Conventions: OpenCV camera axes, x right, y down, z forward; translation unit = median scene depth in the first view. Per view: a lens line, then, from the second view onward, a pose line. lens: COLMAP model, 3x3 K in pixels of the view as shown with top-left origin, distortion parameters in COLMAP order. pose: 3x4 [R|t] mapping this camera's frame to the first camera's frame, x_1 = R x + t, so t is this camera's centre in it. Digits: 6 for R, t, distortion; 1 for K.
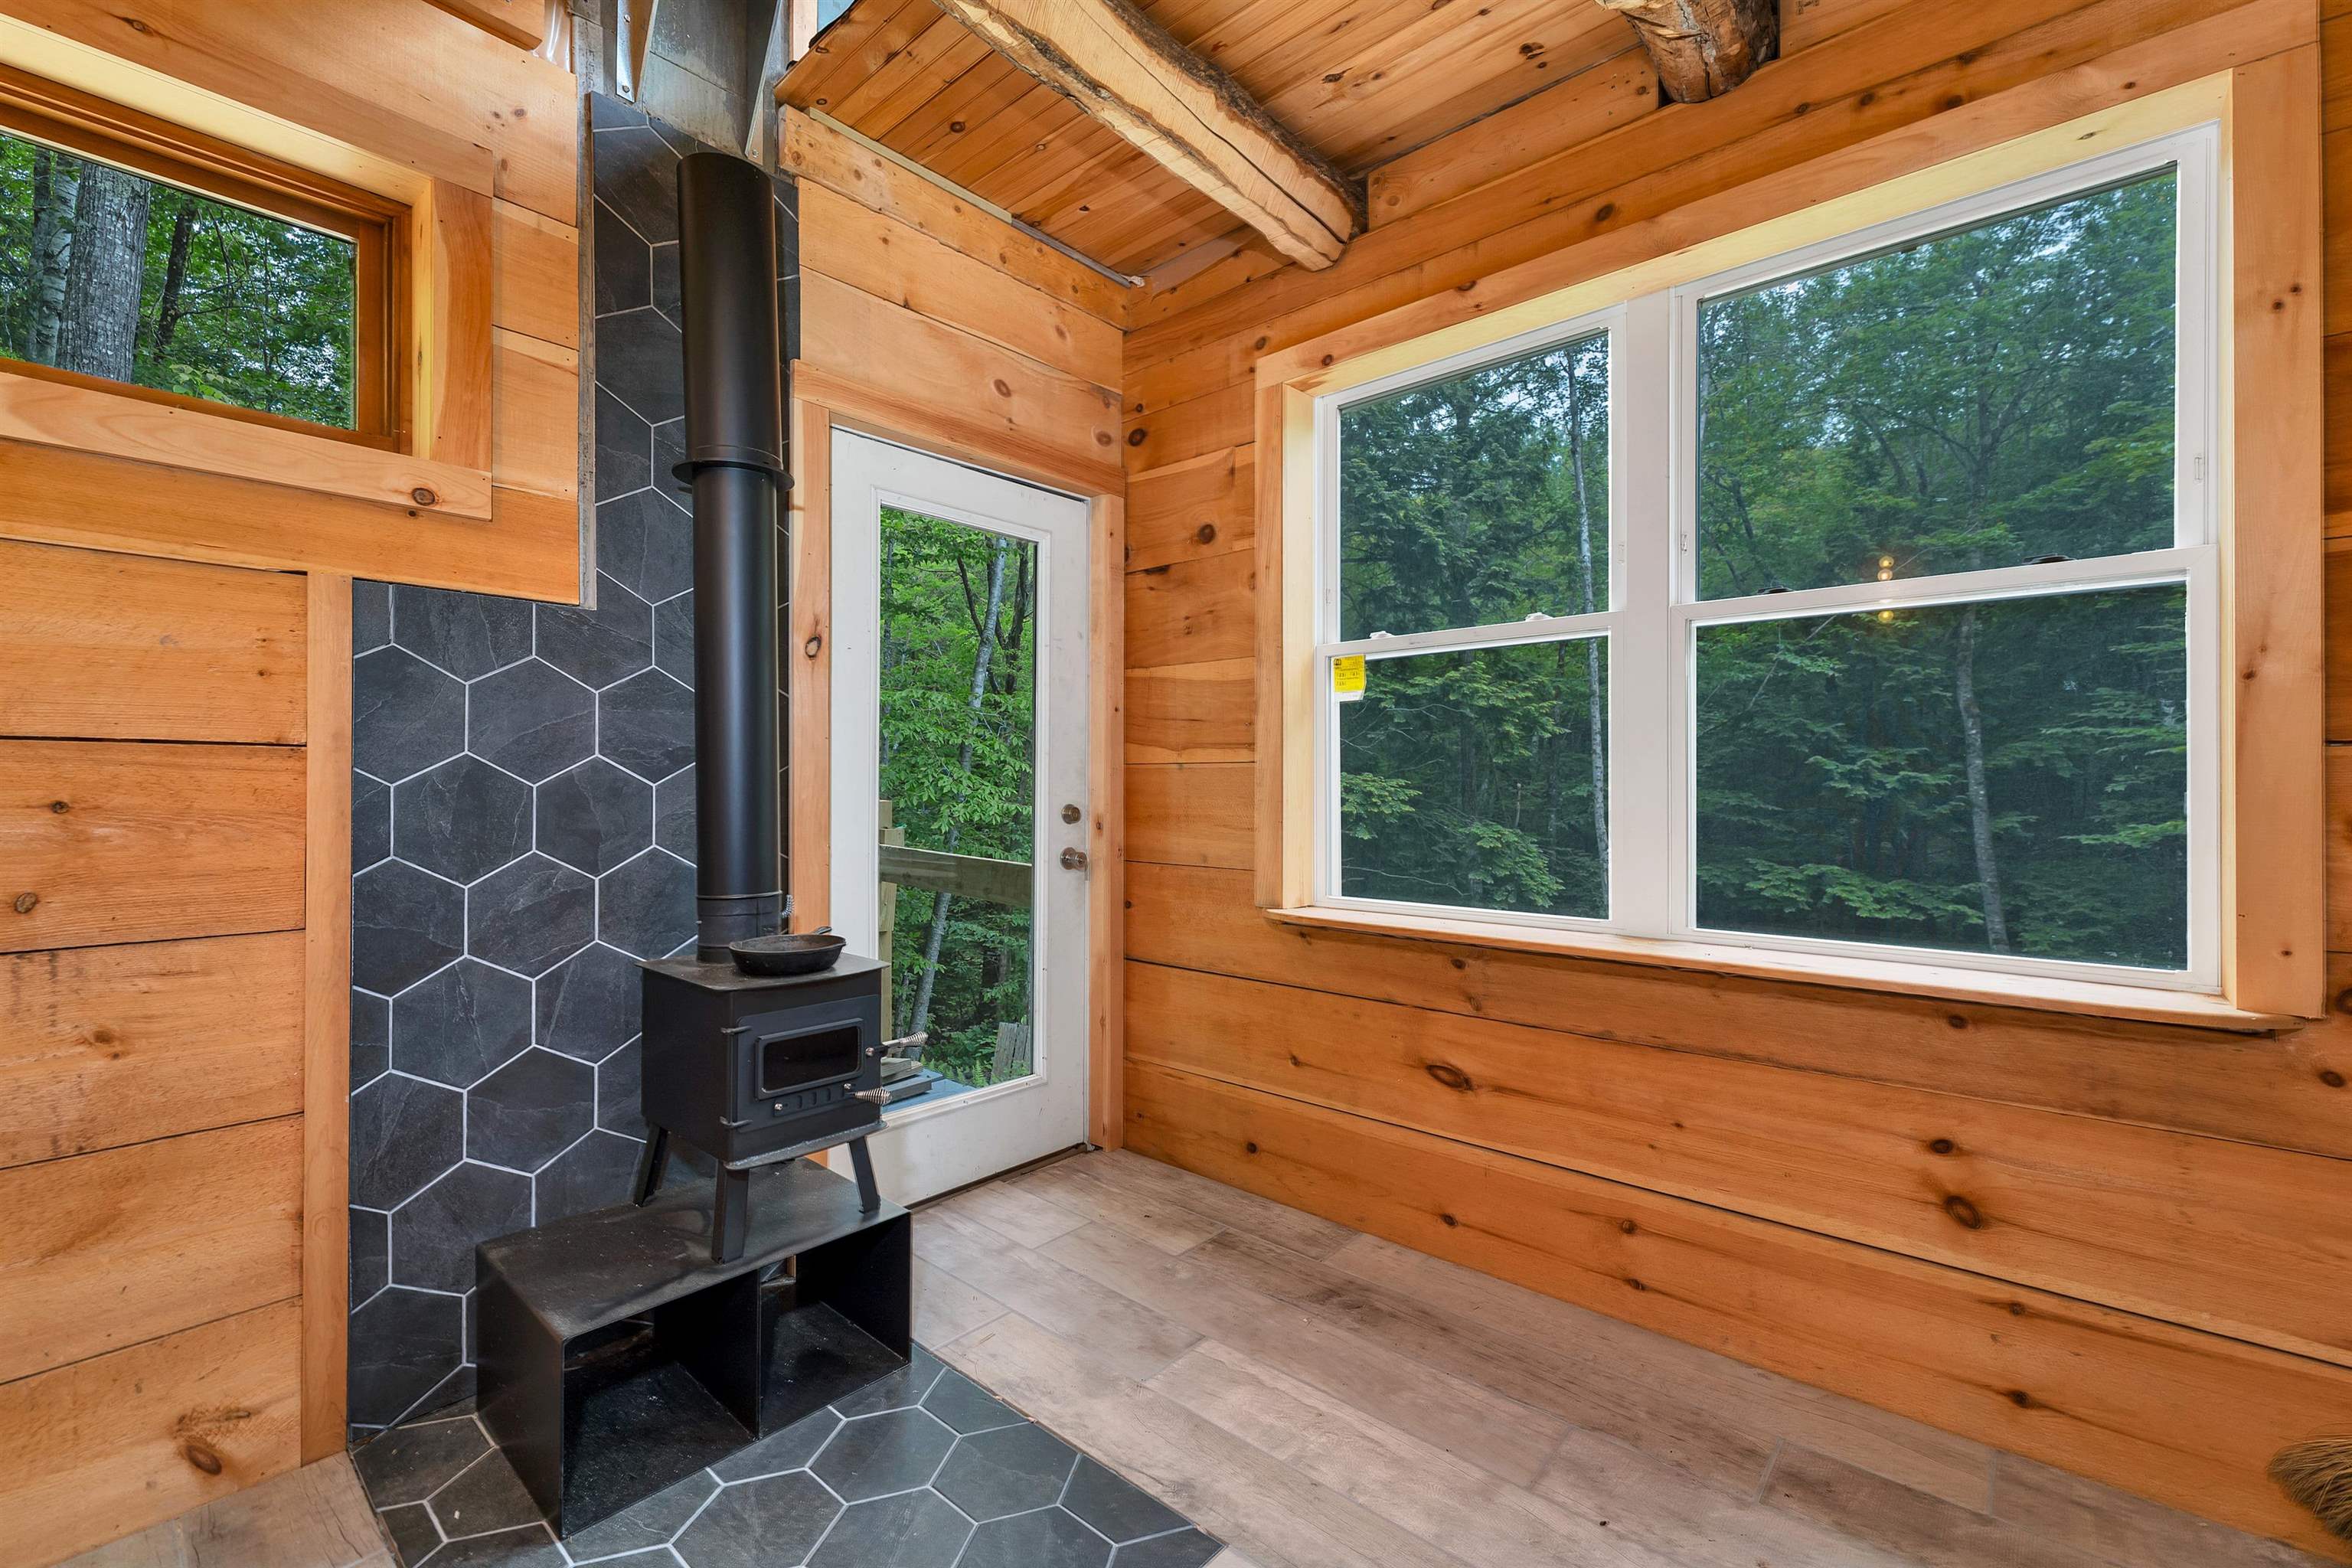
lens RADIAL K [[987.8, 0, 1188.1], [0, 987.8, 781.5], [0, 0, 1]] dist [0.008565, -0.000355]
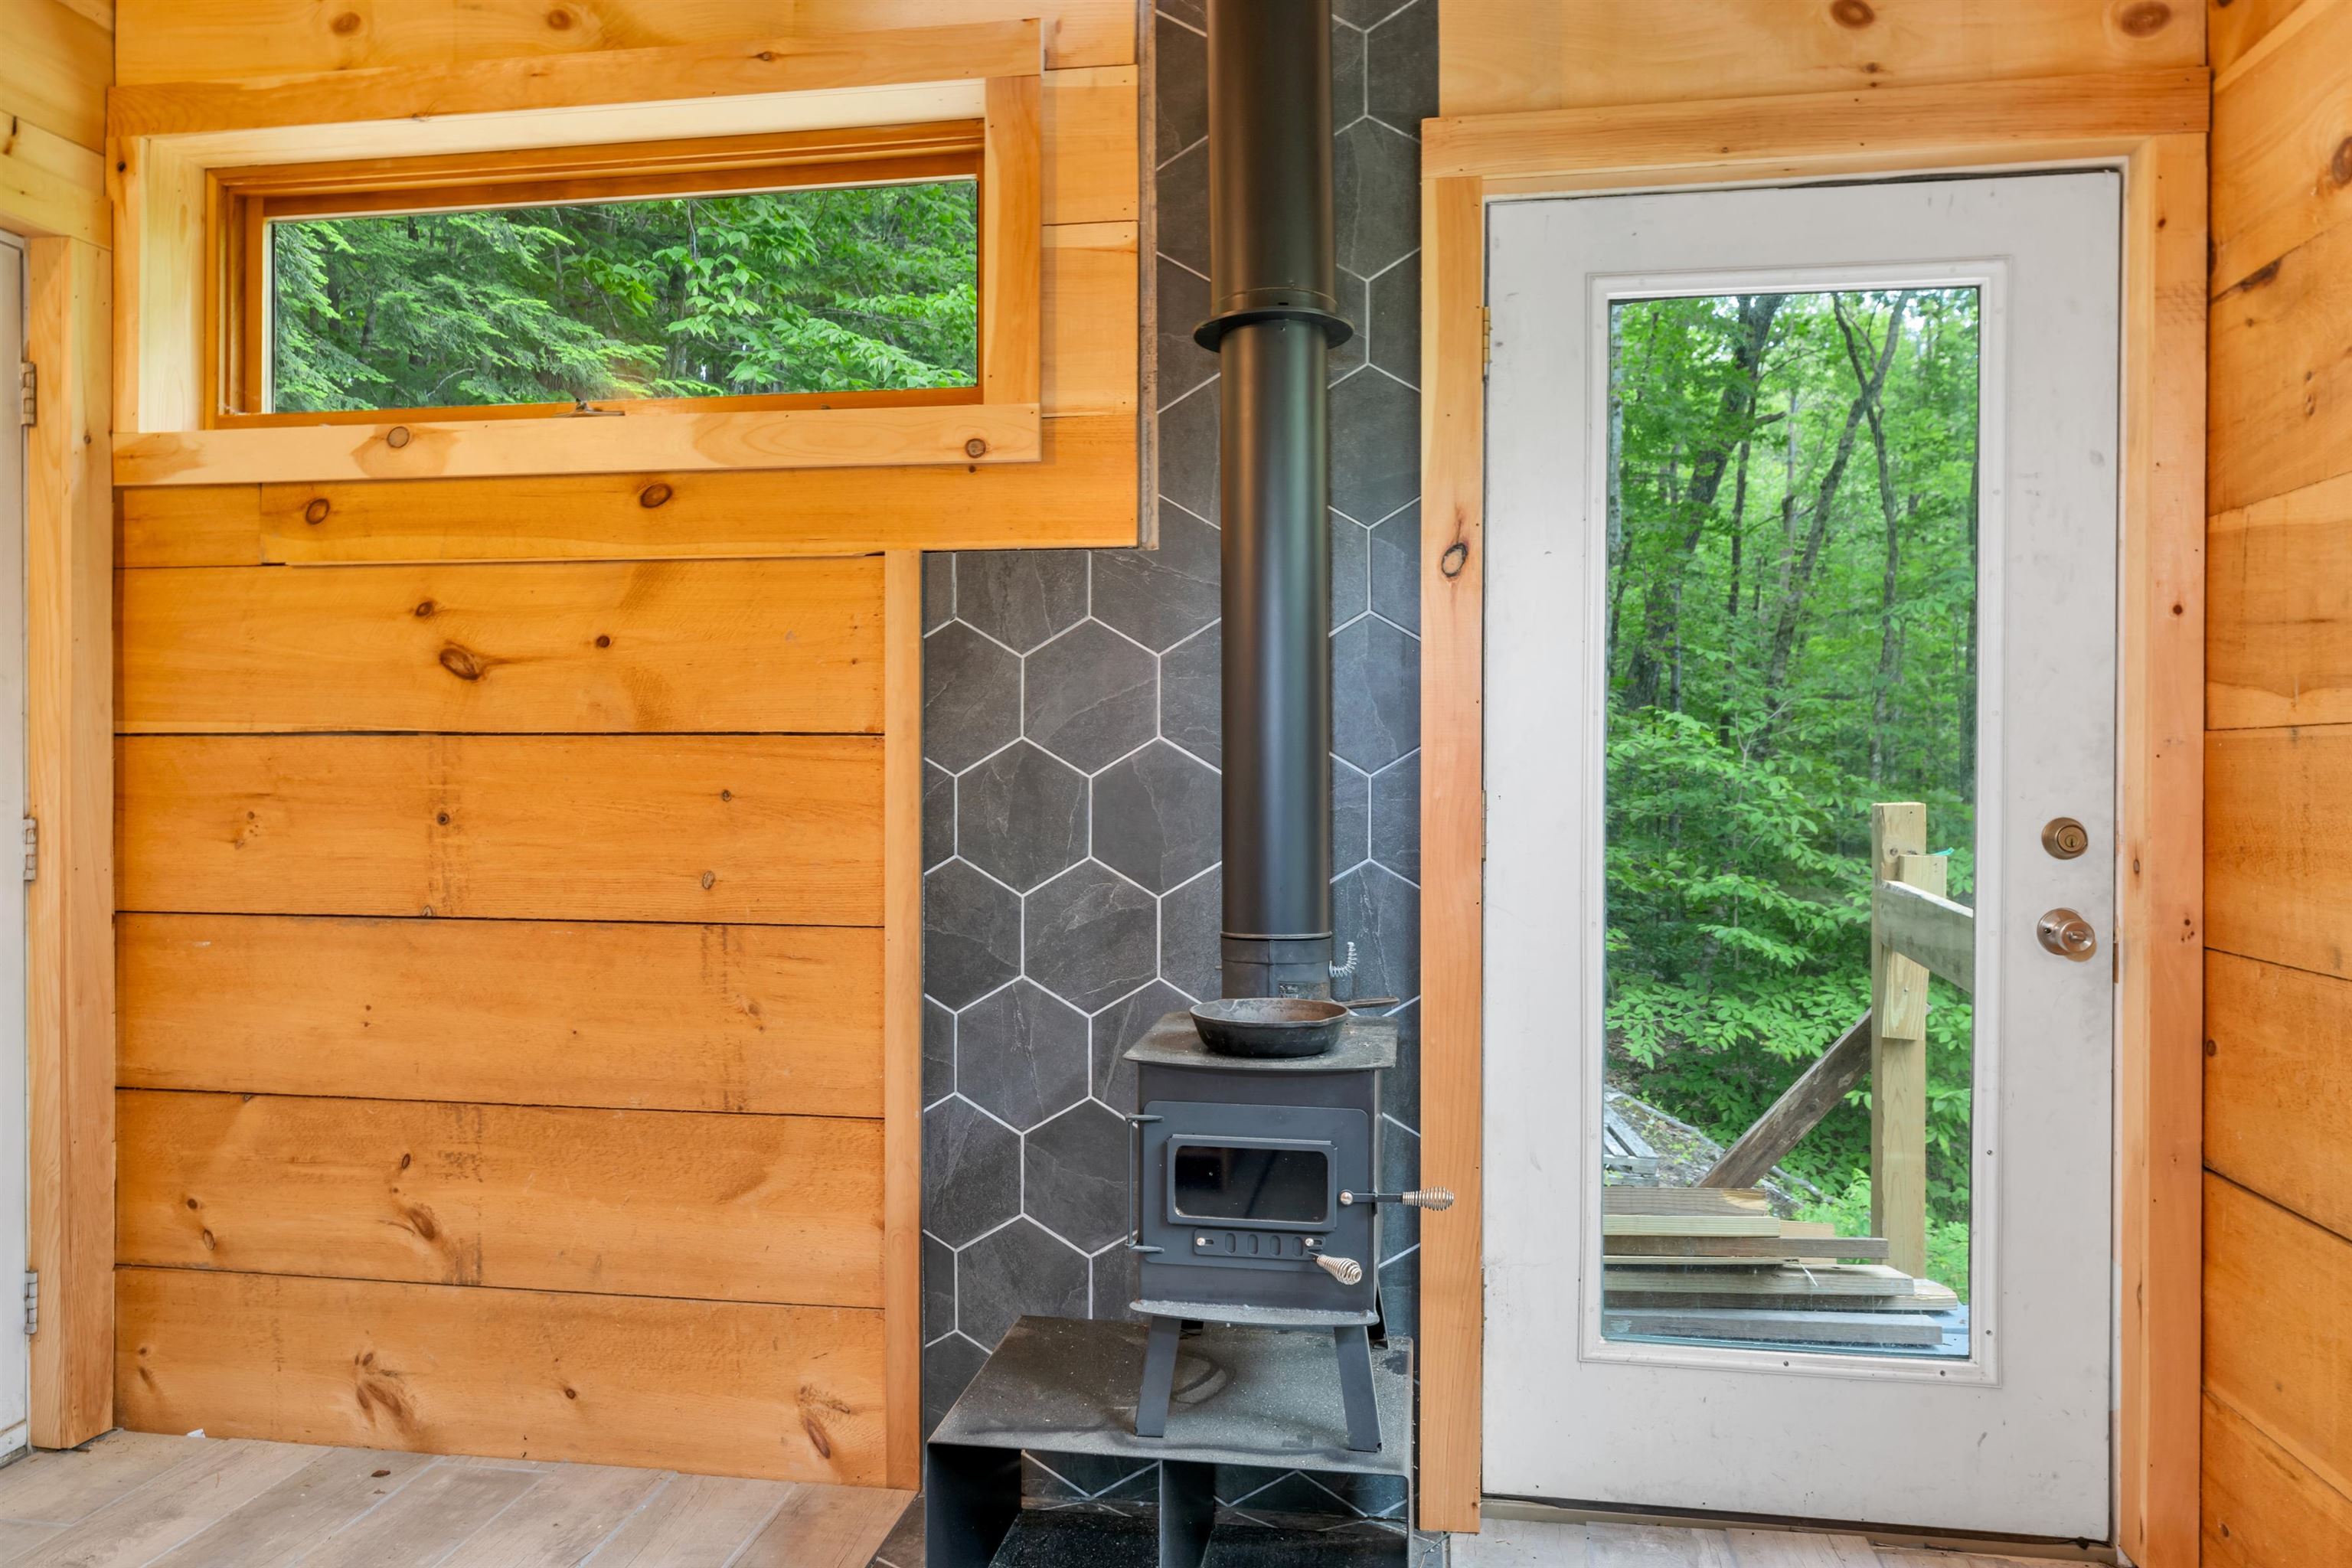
lens RADIAL K [[1586.8, 0, 1174.7], [0, 1586.8, 784.5], [0, 0, 1]] dist [0.001606, 0.001455]
pose [[0.535759, 0.003155, -0.844365, 0.498487], [0.000932, 0.999990, 0.004328, 0.005266], [0.844370, -0.003106, 0.535751, 0.385343]]
